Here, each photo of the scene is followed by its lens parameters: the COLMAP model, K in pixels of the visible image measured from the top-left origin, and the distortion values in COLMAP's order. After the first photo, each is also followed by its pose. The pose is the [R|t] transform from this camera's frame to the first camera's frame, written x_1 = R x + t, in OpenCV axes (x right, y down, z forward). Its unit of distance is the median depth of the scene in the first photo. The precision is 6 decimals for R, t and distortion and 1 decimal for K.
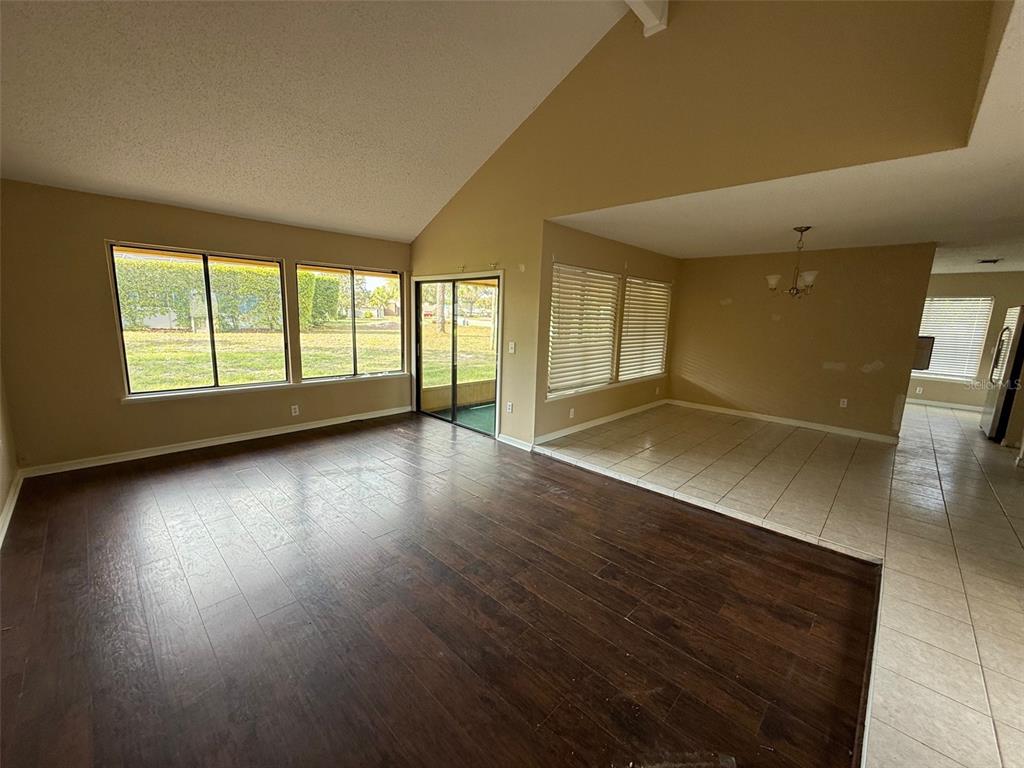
lens RADIAL K [[407.2, 0, 512.0], [0, 407.2, 384.0], [0, 0, 1]] dist [0.021321, 0.000066]
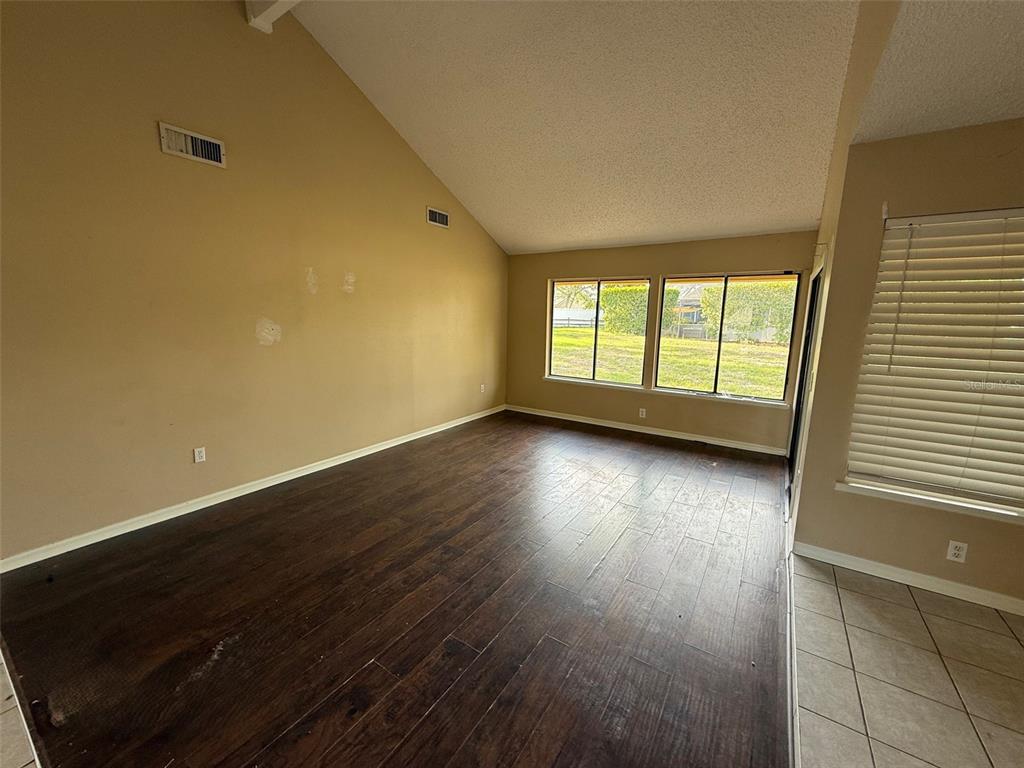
lens RADIAL K [[408.1, 0, 508.0], [0, 408.1, 385.5], [0, 0, 1]] dist [0.002760, 0.000287]
pose [[0.185044, 0.141710, -0.972459, 0.517588], [-0.181829, 0.977400, 0.107830, -0.068720], [0.965762, 0.156868, 0.206629, 0.477312]]
